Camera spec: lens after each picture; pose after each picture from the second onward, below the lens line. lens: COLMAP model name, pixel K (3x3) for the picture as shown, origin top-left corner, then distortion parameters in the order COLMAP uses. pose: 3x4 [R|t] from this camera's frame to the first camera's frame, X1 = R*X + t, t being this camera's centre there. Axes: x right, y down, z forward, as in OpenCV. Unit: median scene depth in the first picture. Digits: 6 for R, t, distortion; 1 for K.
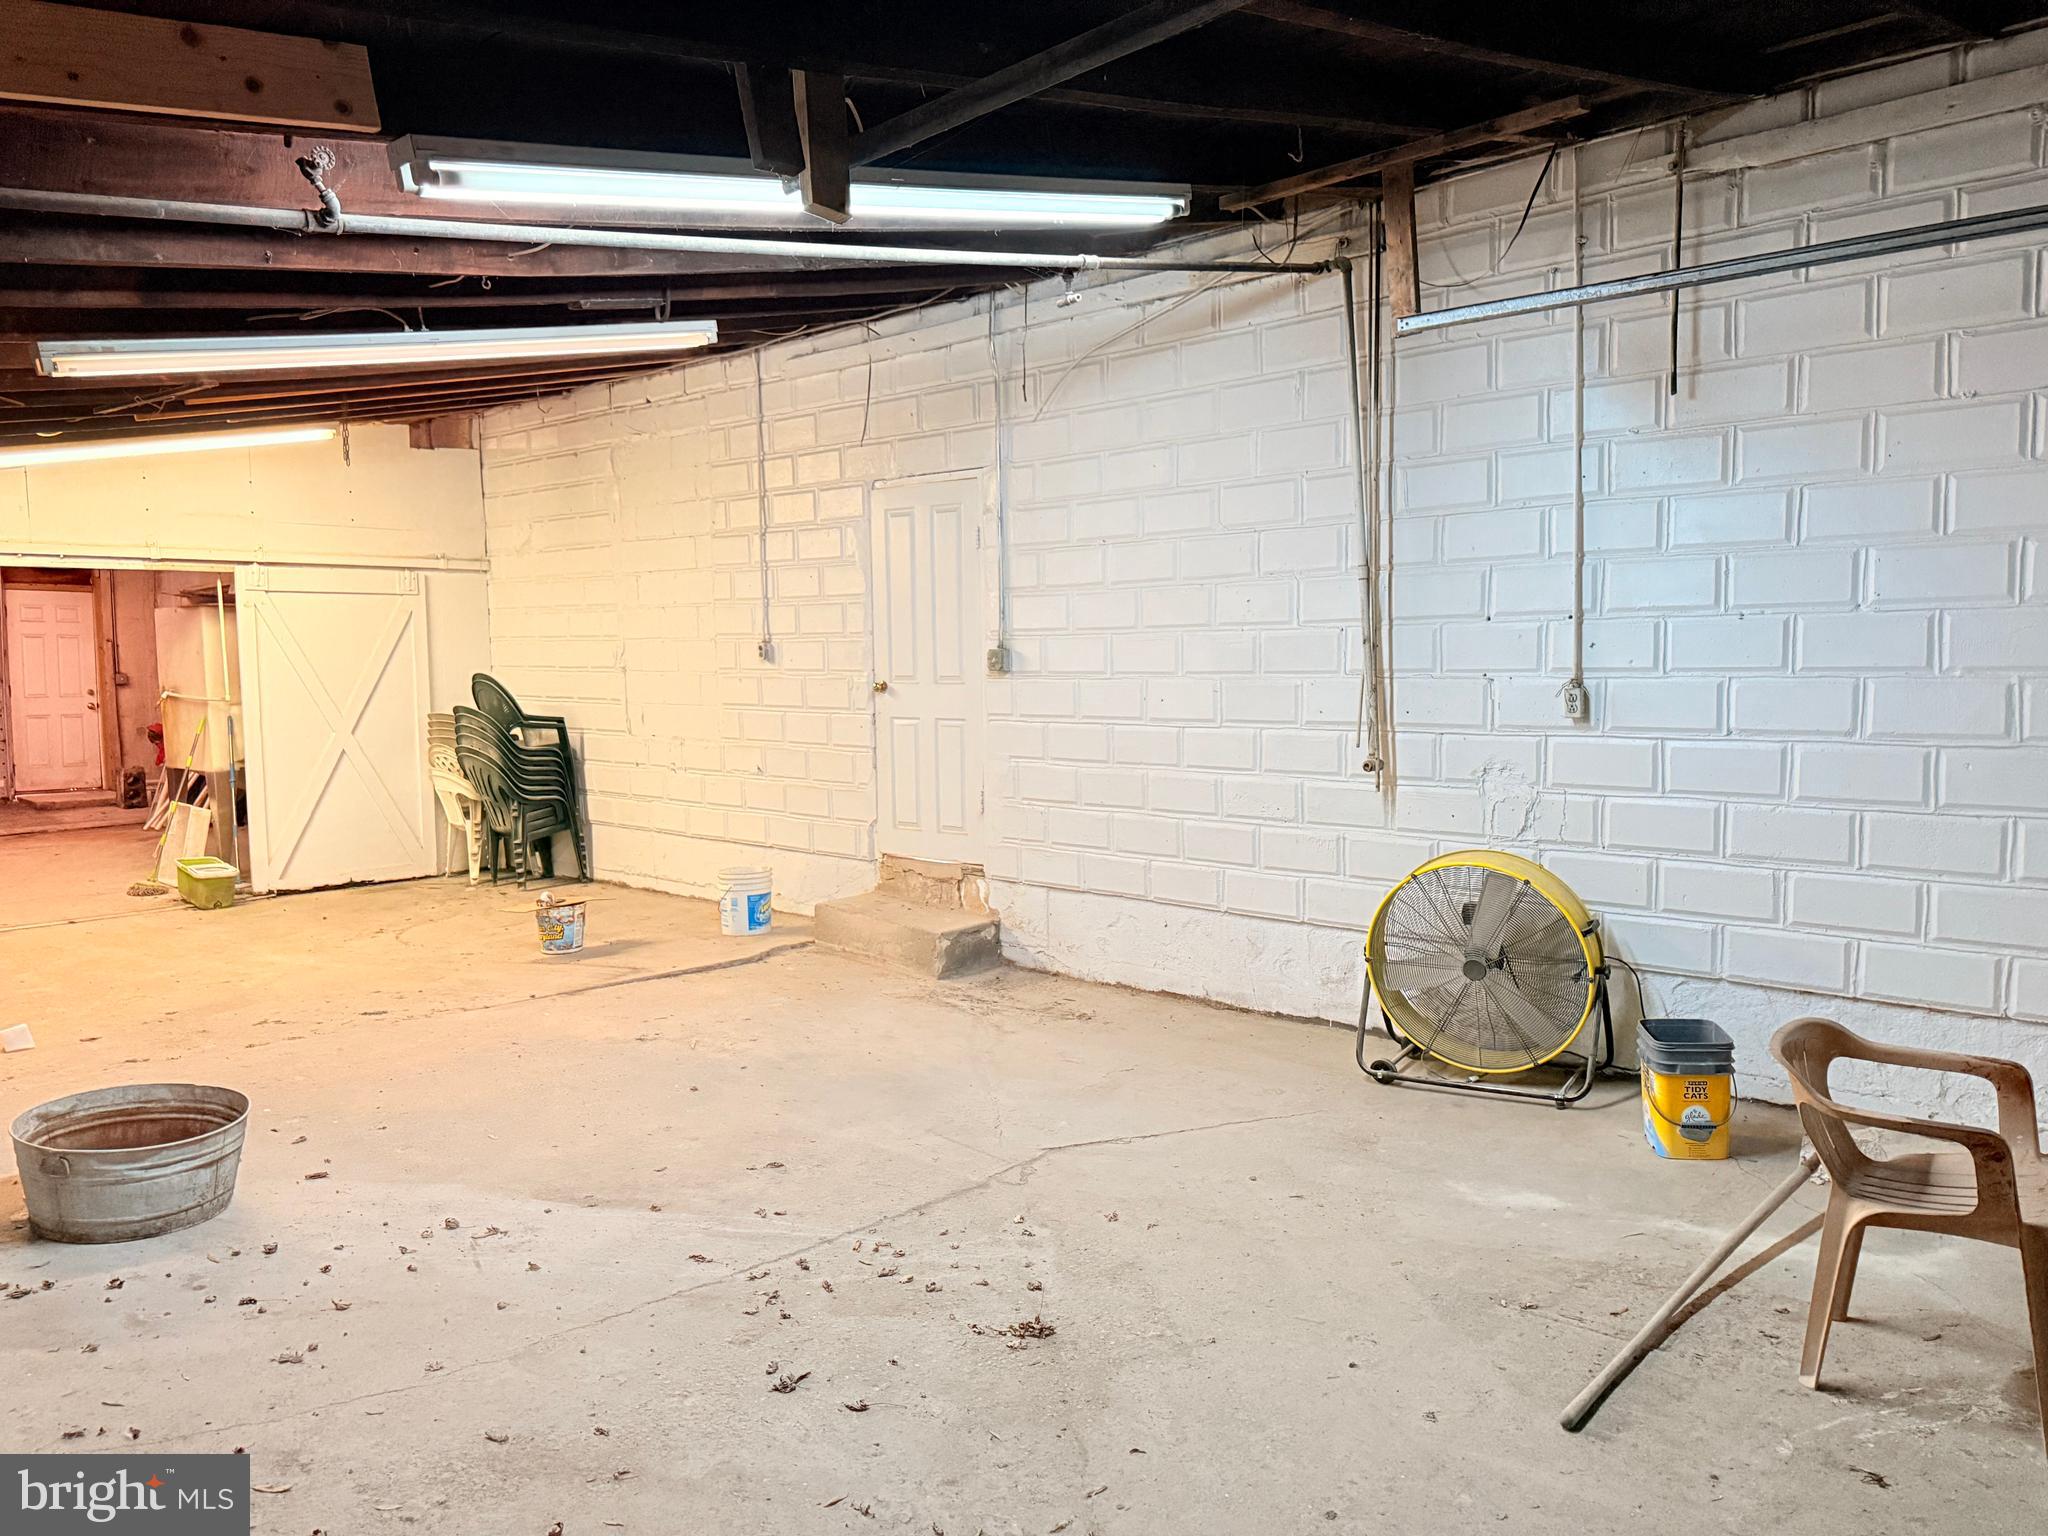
lens RADIAL K [[1438.3, 0, 1029.0], [0, 1438.3, 763.2], [0, 0, 1]] dist [0.074185, -0.077376]
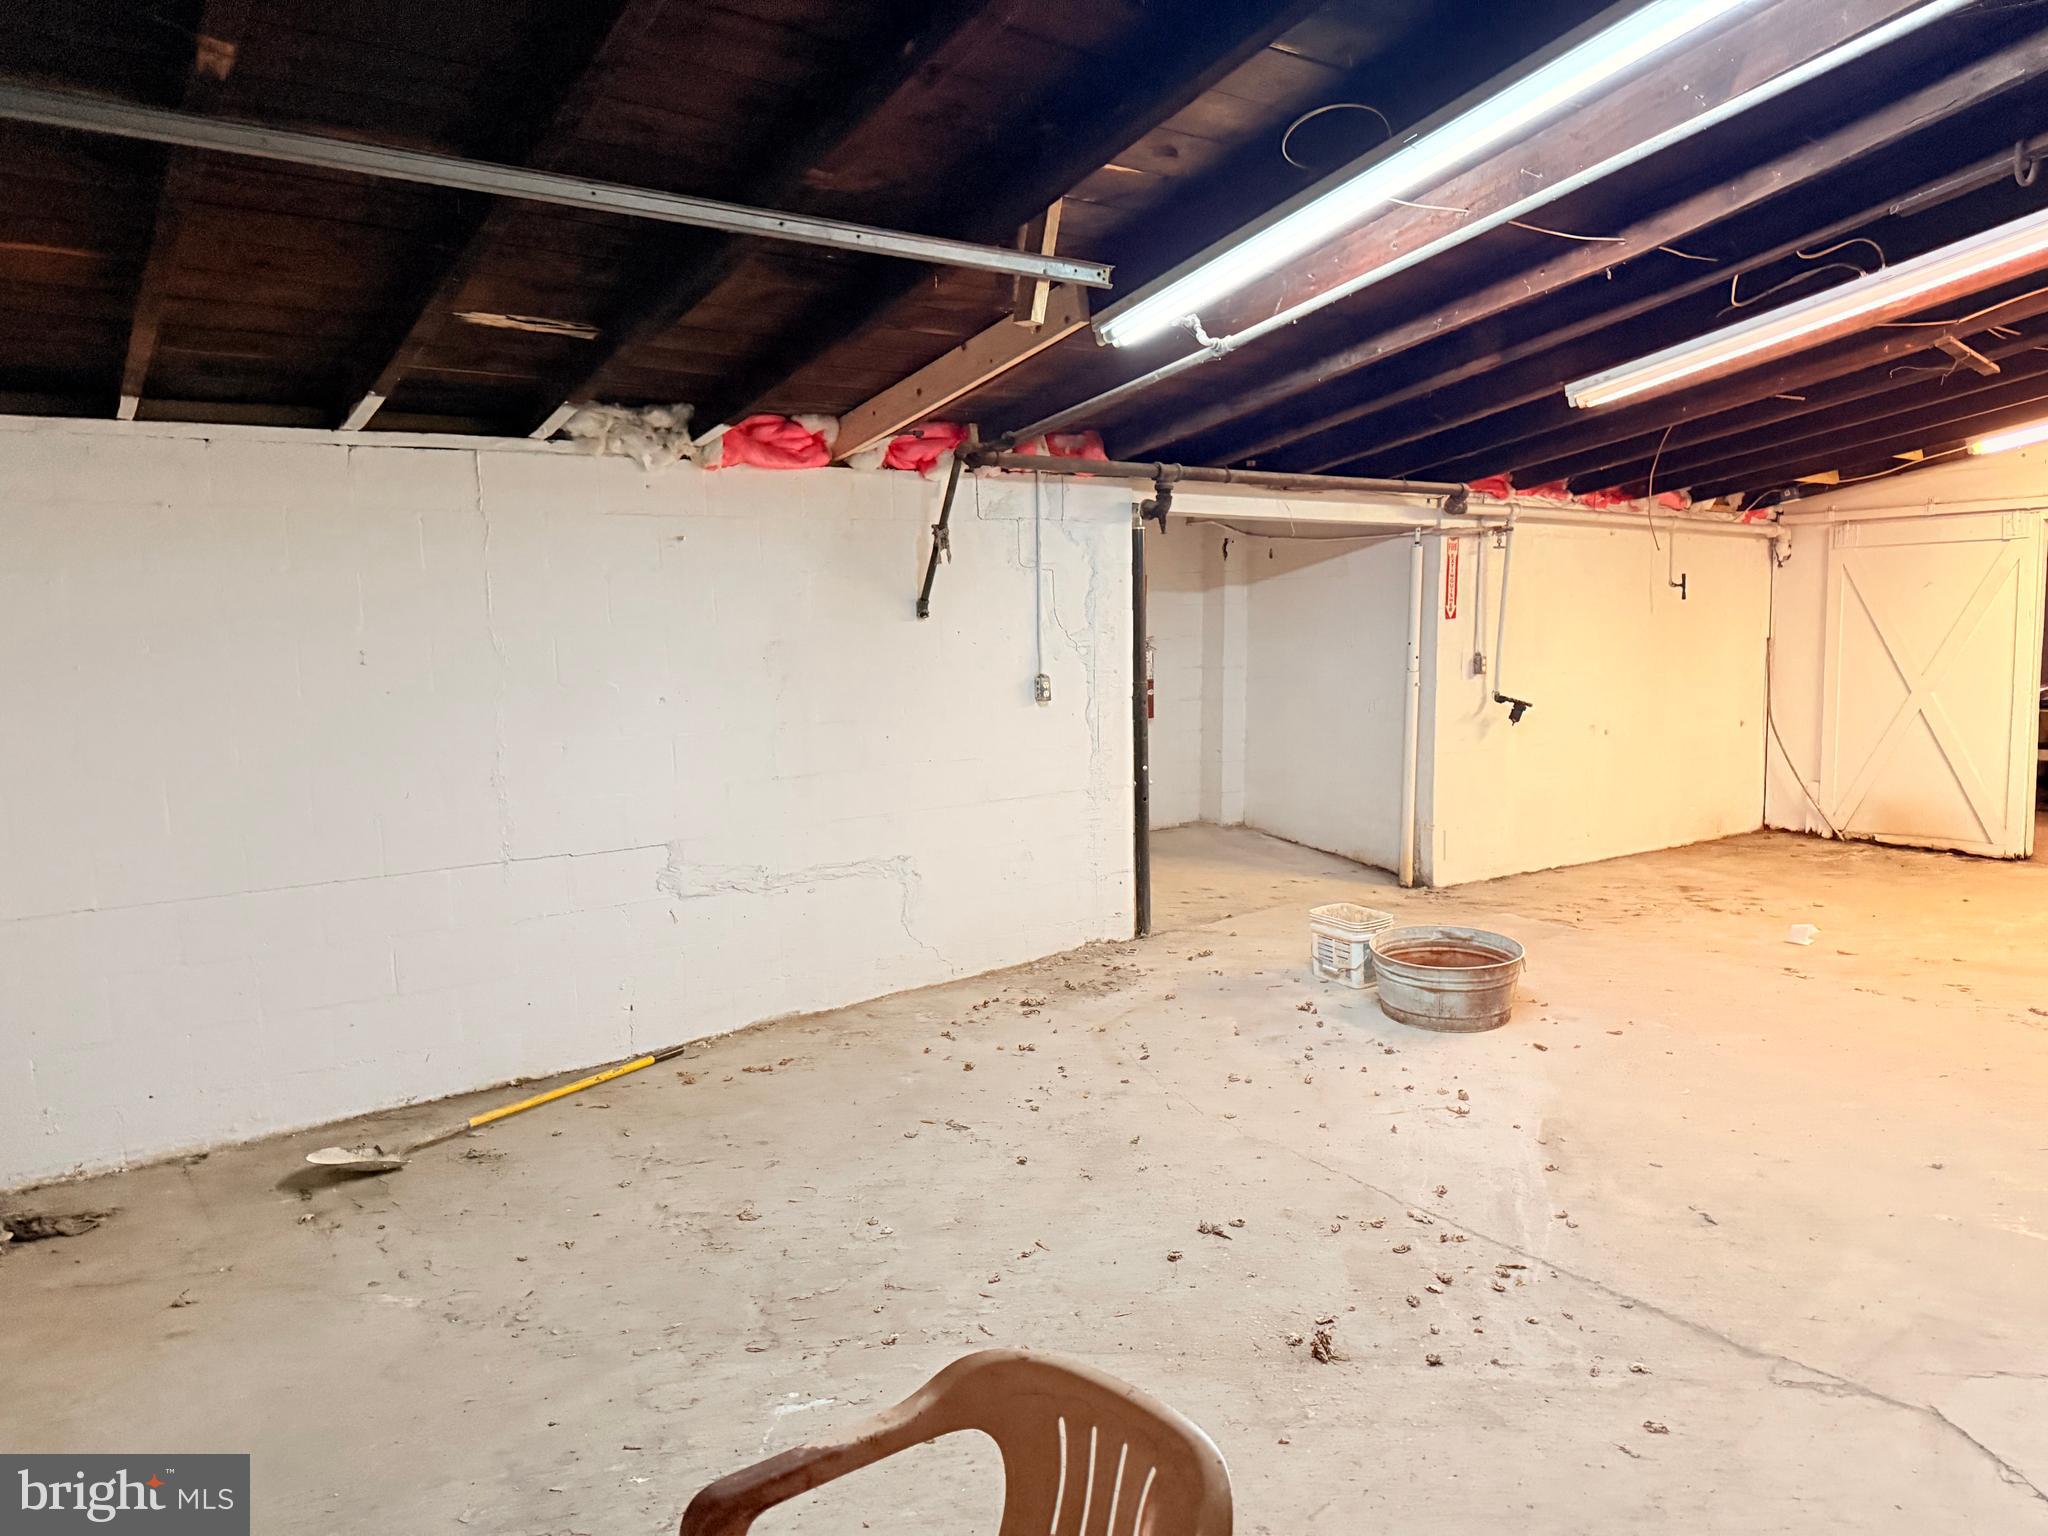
lens RADIAL K [[1438.3, 0, 1034.9], [0, 1438.3, 777.0], [0, 0, 1]] dist [0.074185, -0.077376]
pose [[-0.190448, 0.117764, -0.974608, 0.796728], [-0.054954, 0.989943, 0.130356, -0.082498], [0.980158, 0.078384, -0.182061, 0.823852]]
